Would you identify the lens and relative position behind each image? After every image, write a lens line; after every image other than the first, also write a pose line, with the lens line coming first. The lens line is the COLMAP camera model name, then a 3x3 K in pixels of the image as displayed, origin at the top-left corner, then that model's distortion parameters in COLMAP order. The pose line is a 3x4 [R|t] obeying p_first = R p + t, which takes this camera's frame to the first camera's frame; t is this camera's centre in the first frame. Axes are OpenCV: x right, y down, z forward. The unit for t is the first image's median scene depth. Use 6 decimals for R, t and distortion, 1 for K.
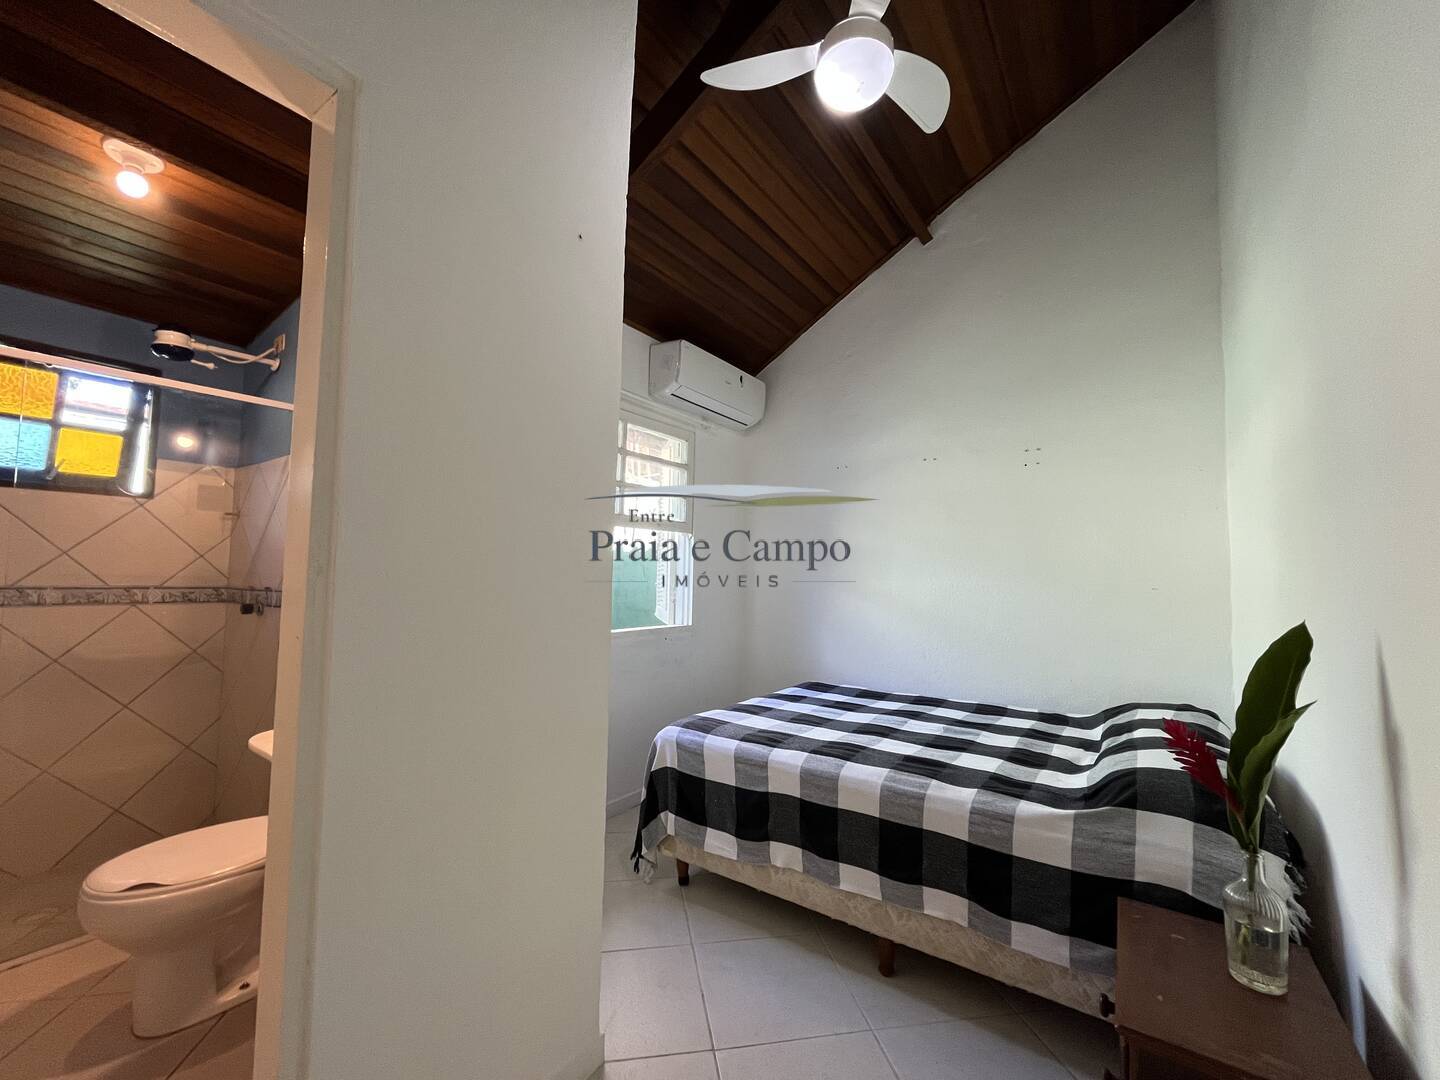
lens RADIAL K [[586.7, 0, 718.4], [0, 586.7, 537.2], [0, 0, 1]] dist [-0.004501, 0.000699]
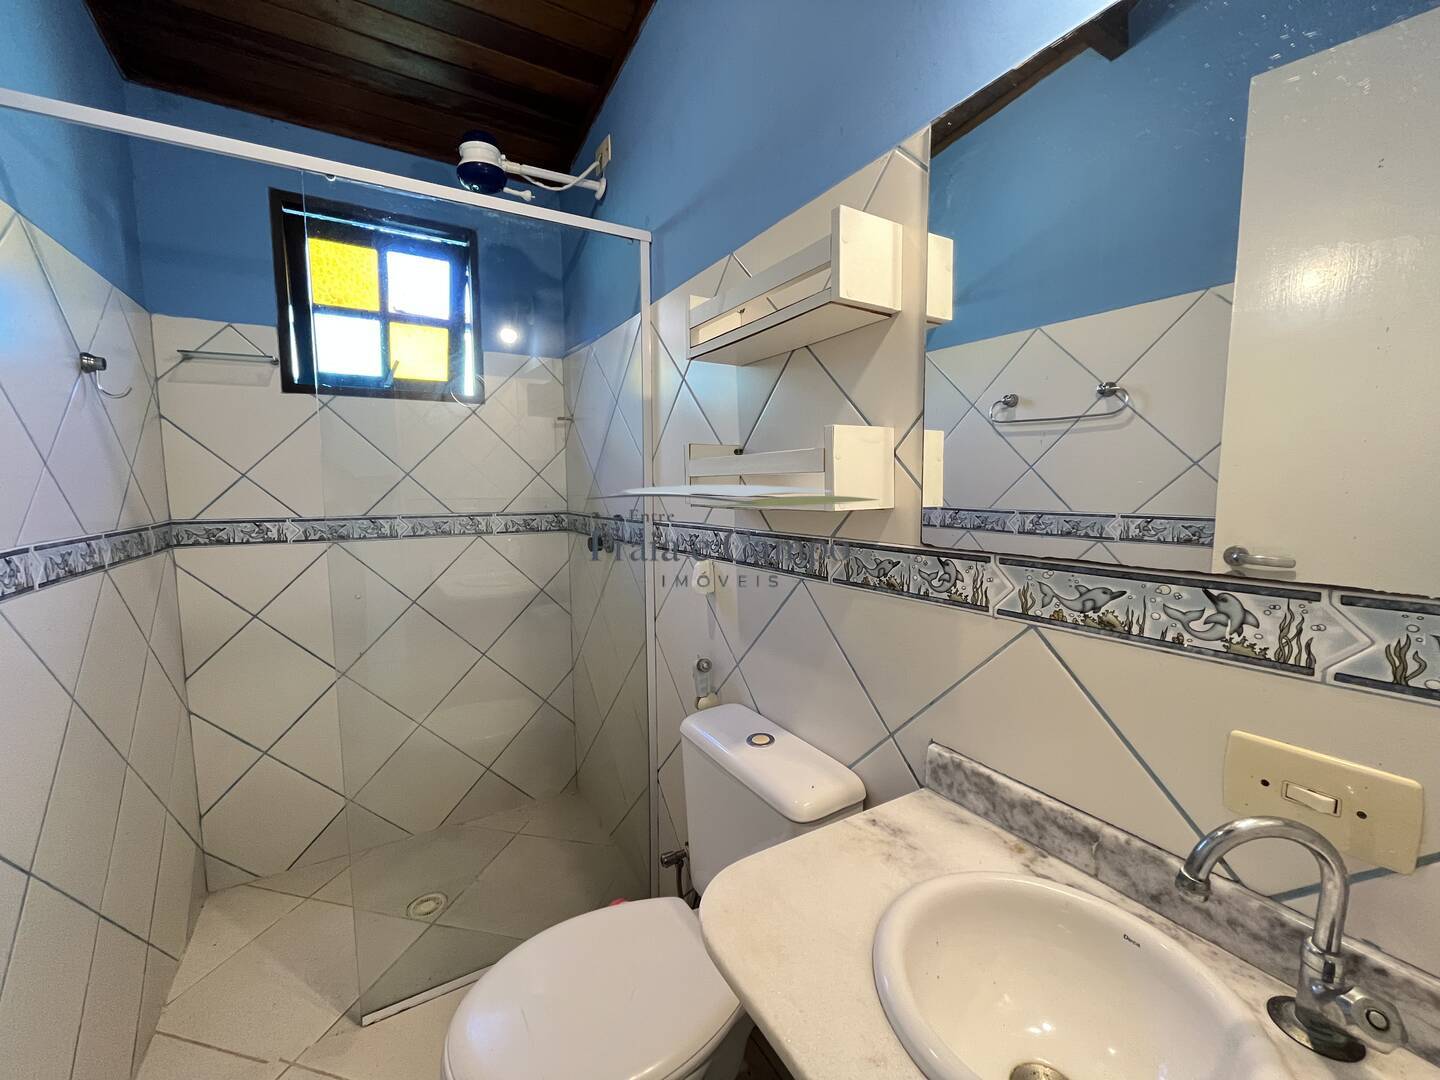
lens RADIAL K [[586.7, 0, 715.3], [0, 586.7, 538.3], [0, 0, 1]] dist [-0.004501, 0.000699]
pose [[0.915605, 0.018117, -0.401671, -0.295341], [0.045465, 0.987912, 0.148197, 0.009991], [0.399501, -0.153952, 0.903713, 0.312810]]
